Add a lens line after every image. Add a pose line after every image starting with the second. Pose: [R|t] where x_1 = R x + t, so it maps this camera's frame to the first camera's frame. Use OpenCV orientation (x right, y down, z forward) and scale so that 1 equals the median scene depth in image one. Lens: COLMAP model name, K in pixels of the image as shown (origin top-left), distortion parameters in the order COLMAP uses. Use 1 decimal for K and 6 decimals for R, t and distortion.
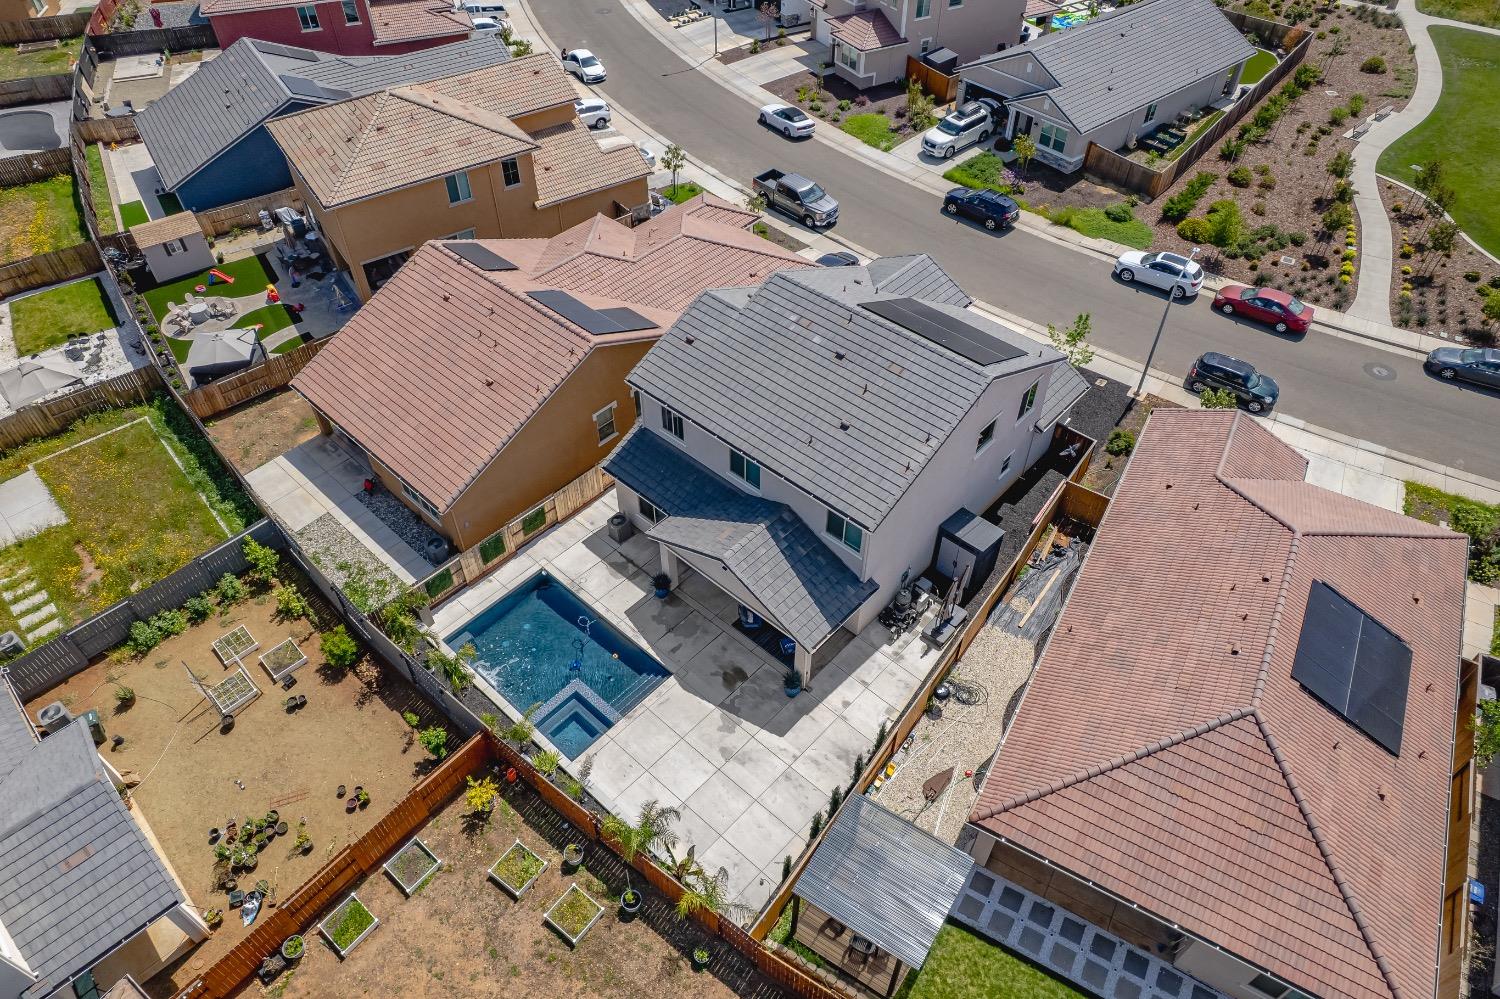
lens RADIAL K [[960.5, 0, 741.0], [0, 960.5, 504.2], [0, 0, 1]] dist [-0.085685, 0.079432]
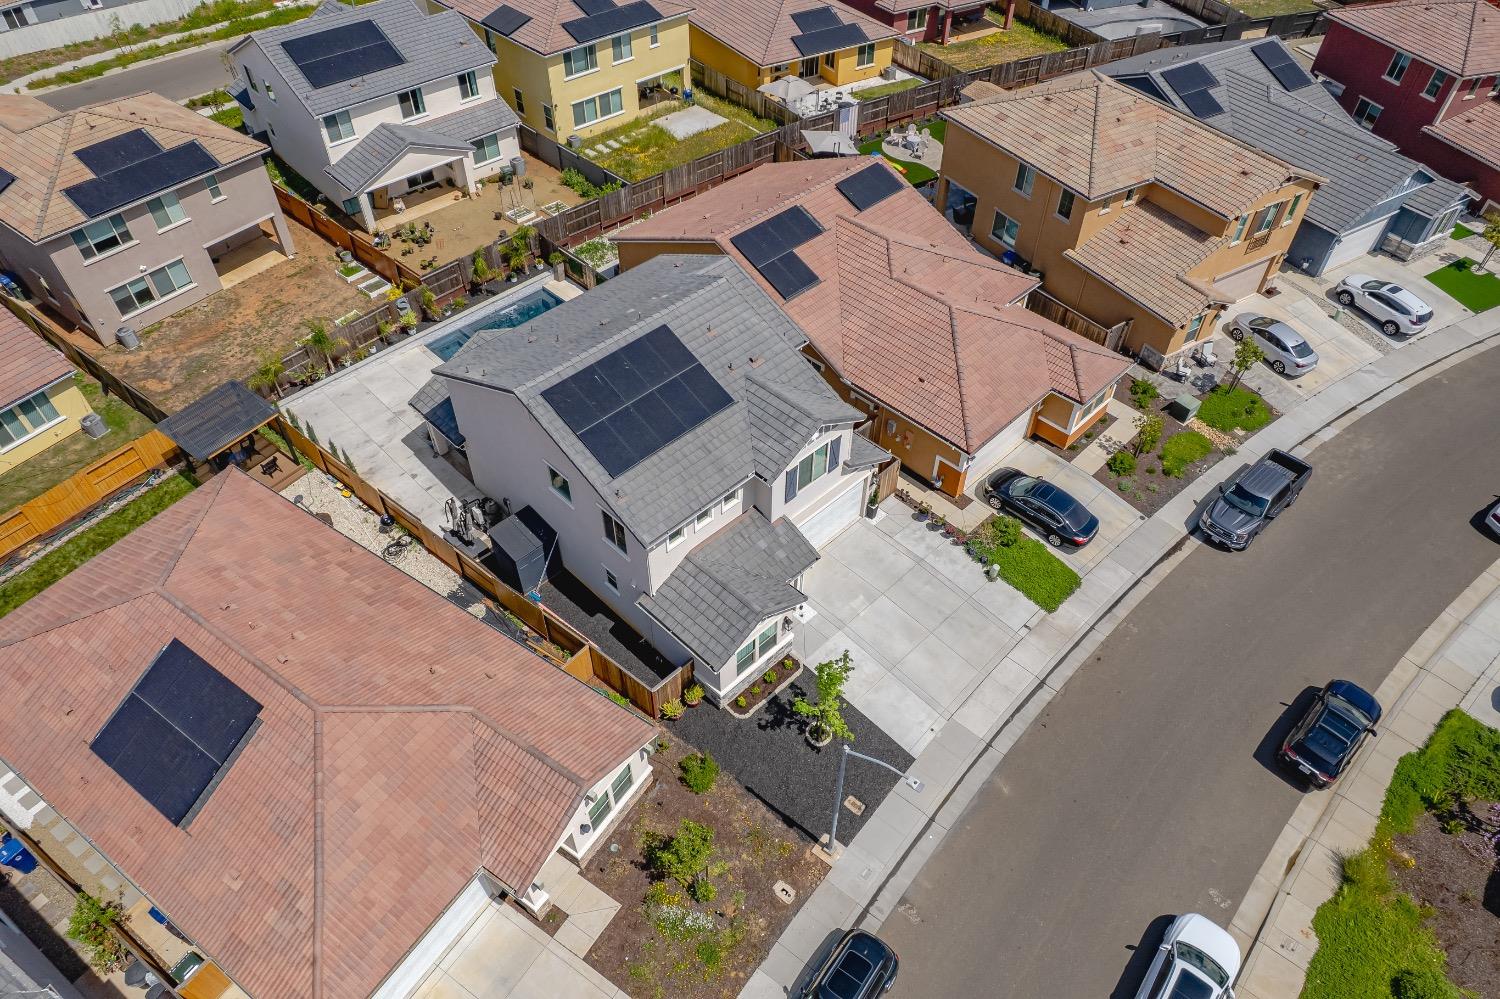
lens RADIAL K [[960.5, 0, 741.0], [0, 960.5, 504.2], [0, 0, 1]] dist [-0.085685, 0.079432]
pose [[-0.048810, 0.722395, -0.689756, 0.630293], [-0.712583, 0.458720, 0.530850, -0.476655], [0.699888, 0.517419, 0.492376, 0.459612]]
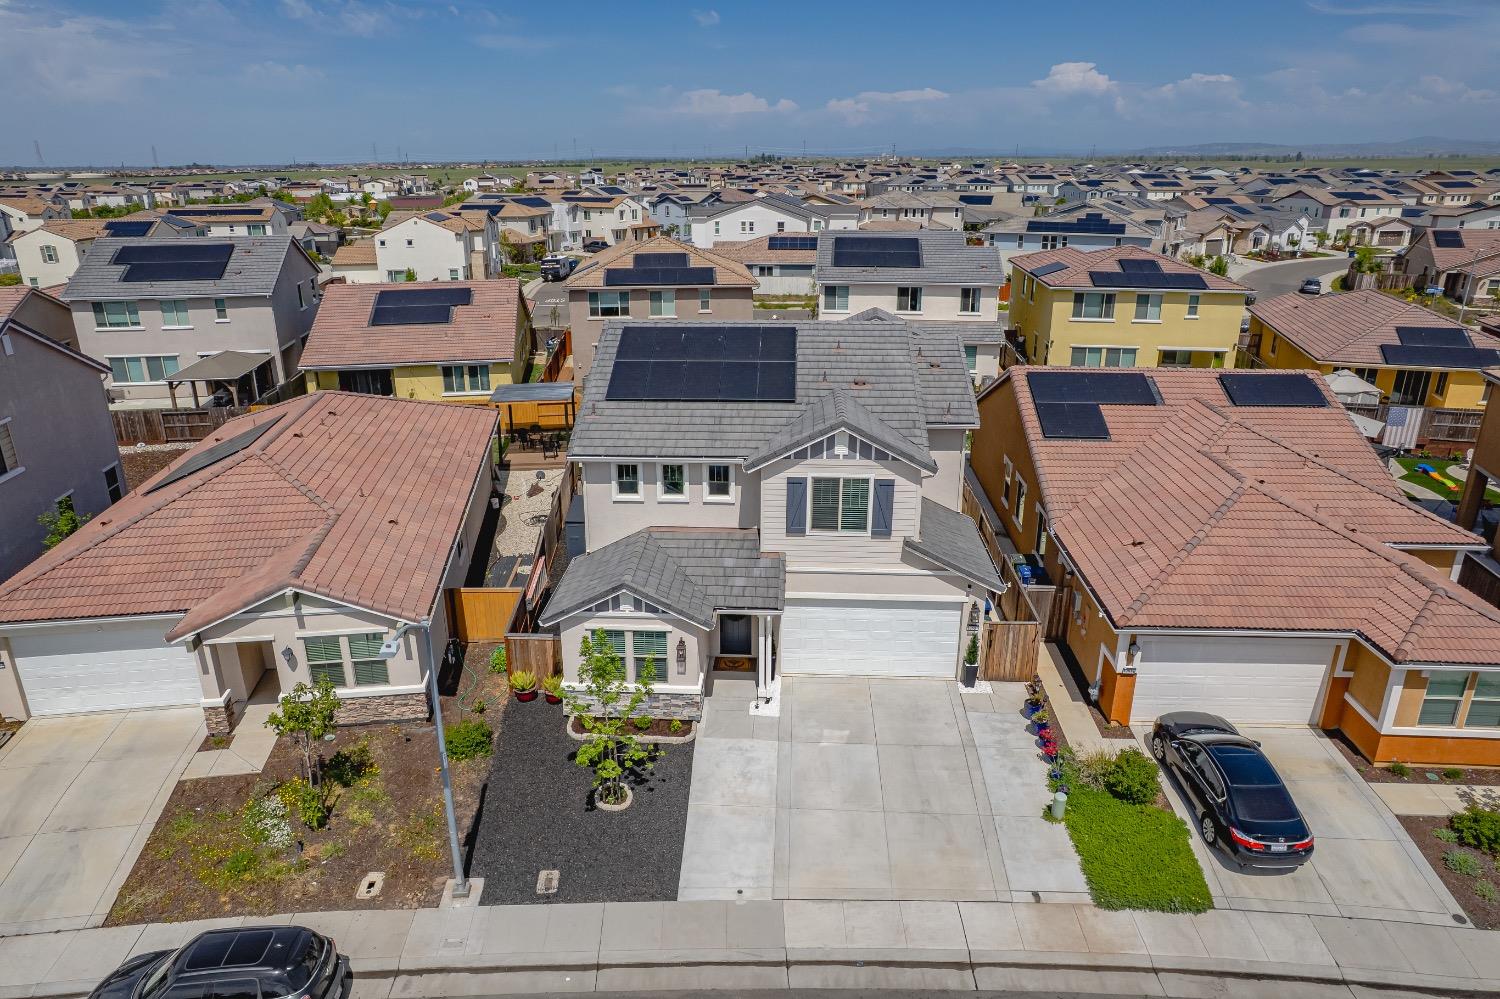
lens RADIAL K [[960.5, 0, 741.0], [0, 960.5, 504.2], [0, 0, 1]] dist [-0.085685, 0.079432]
pose [[-0.773550, 0.225836, -0.592131, 0.480618], [-0.444476, 0.472677, 0.760932, -0.523775], [0.451732, 0.851807, -0.265260, 0.917623]]
